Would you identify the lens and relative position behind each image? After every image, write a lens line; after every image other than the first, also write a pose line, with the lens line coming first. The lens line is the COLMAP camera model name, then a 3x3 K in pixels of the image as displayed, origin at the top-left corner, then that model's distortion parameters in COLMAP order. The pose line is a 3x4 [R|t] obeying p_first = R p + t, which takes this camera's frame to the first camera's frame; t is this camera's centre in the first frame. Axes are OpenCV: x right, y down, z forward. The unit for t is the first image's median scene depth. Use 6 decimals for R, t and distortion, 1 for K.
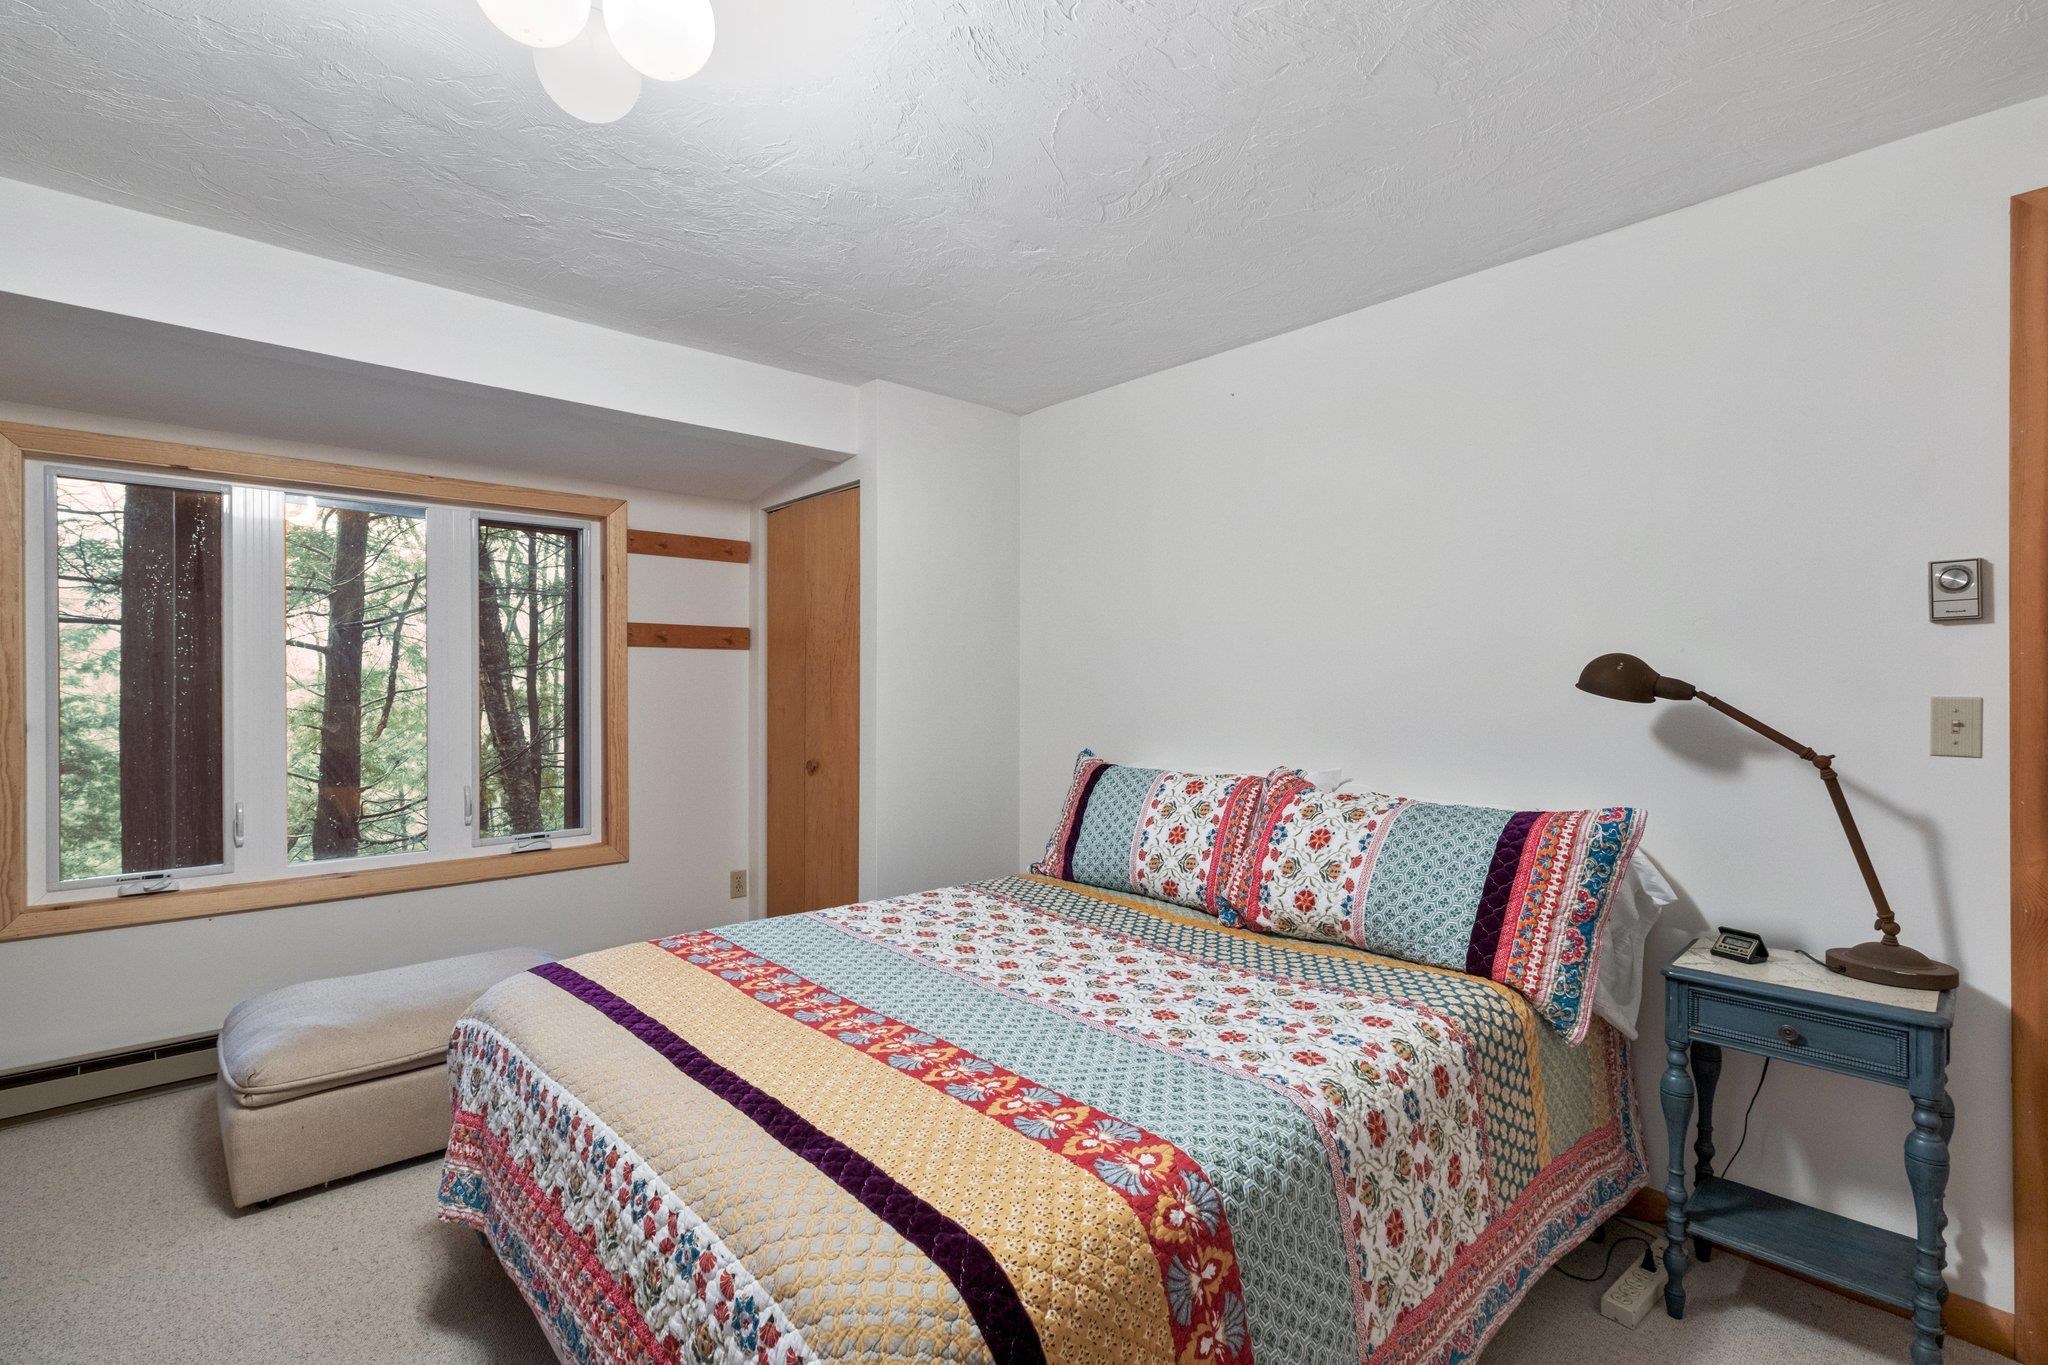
lens RADIAL K [[899.1, 0, 1038.6], [0, 899.1, 668.1], [0, 0, 1]] dist [-0.001395, -0.000644]
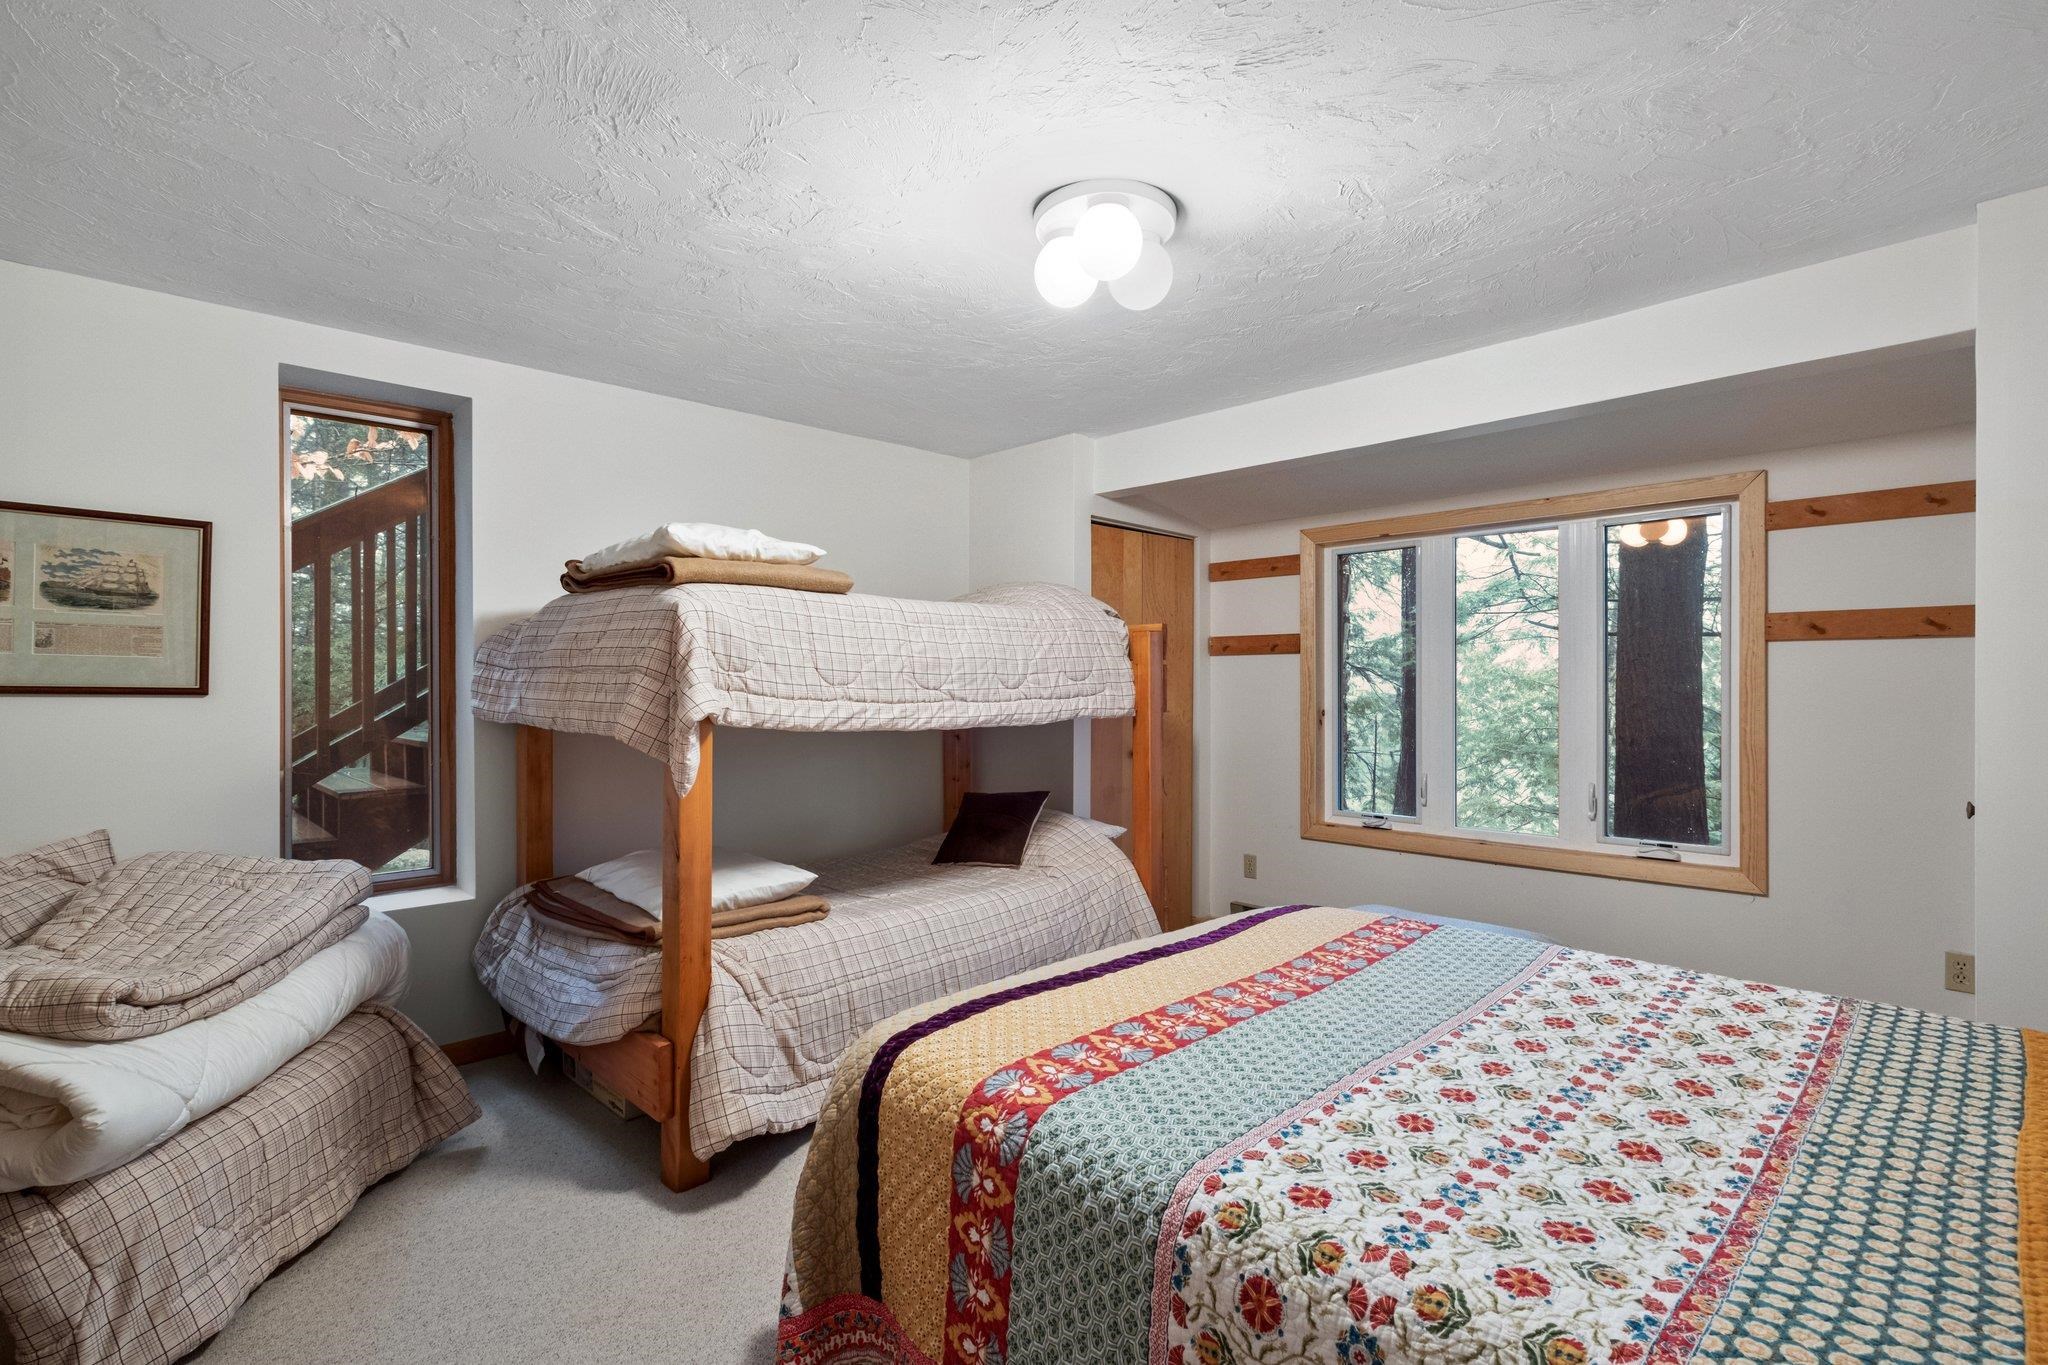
lens RADIAL K [[963.1, 0, 1035.4], [0, 963.1, 691.3], [0, 0, 1]] dist [-0.004486, 0.000944]
pose [[0.054093, 0.007647, -0.998507, 0.874897], [0.016022, 0.999835, 0.008525, 0.013535], [0.998407, -0.016459, 0.053961, 0.612764]]
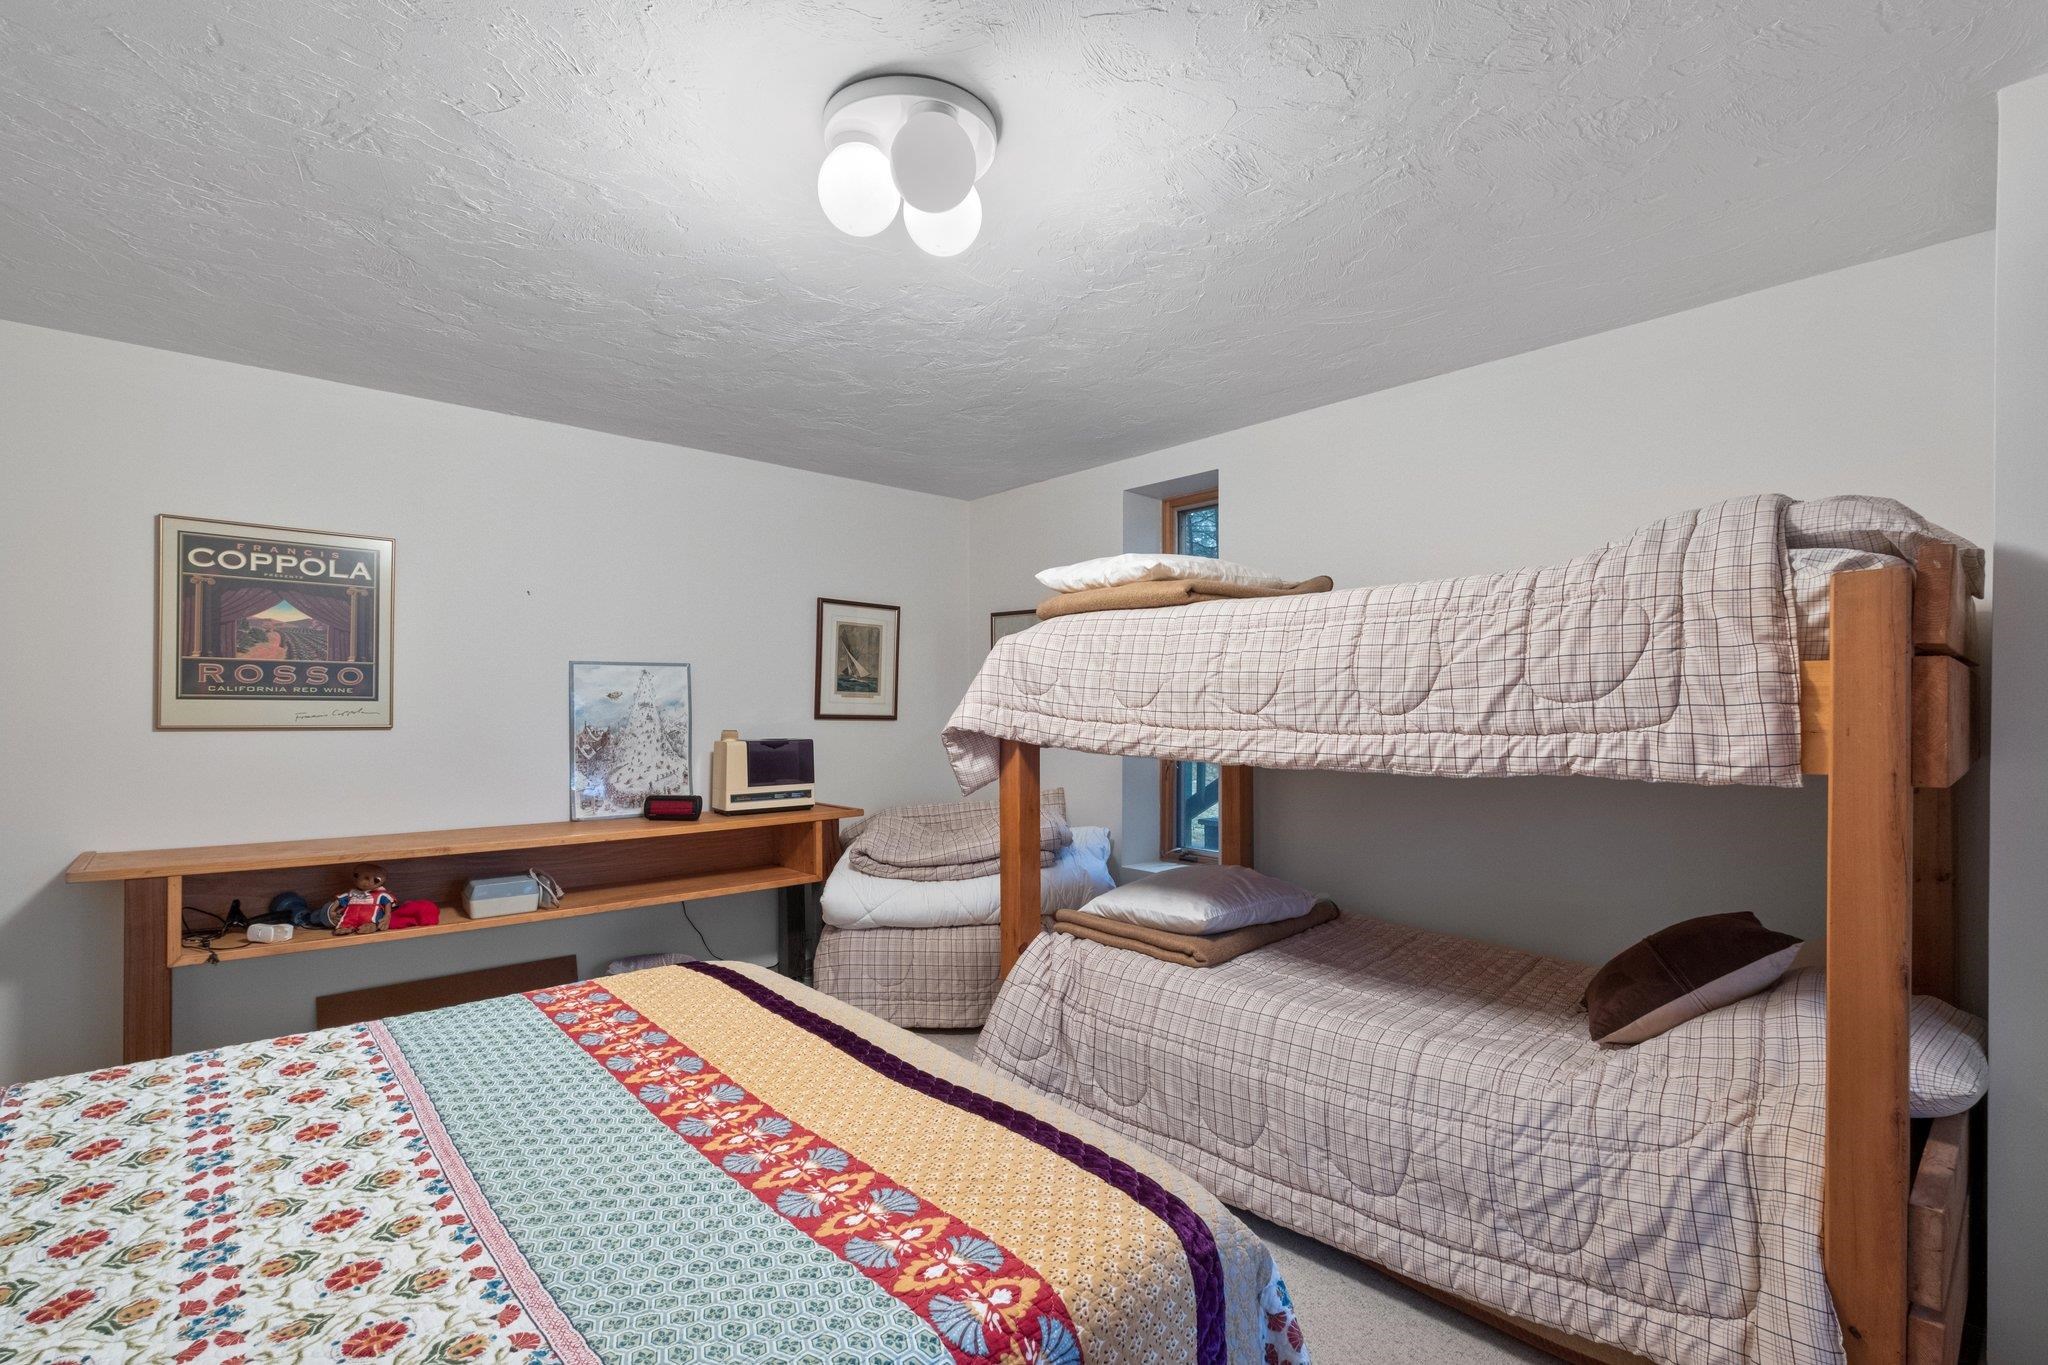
lens RADIAL K [[899.1, 0, 959.4], [0, 899.1, 705.8], [0, 0, 1]] dist [-0.001395, -0.000644]
pose [[-0.999996, 0.000898, 0.002709, -0.392921], [0.000867, 0.999935, -0.011387, 0.024273], [-0.002719, -0.011384, -0.999931, 1.686734]]
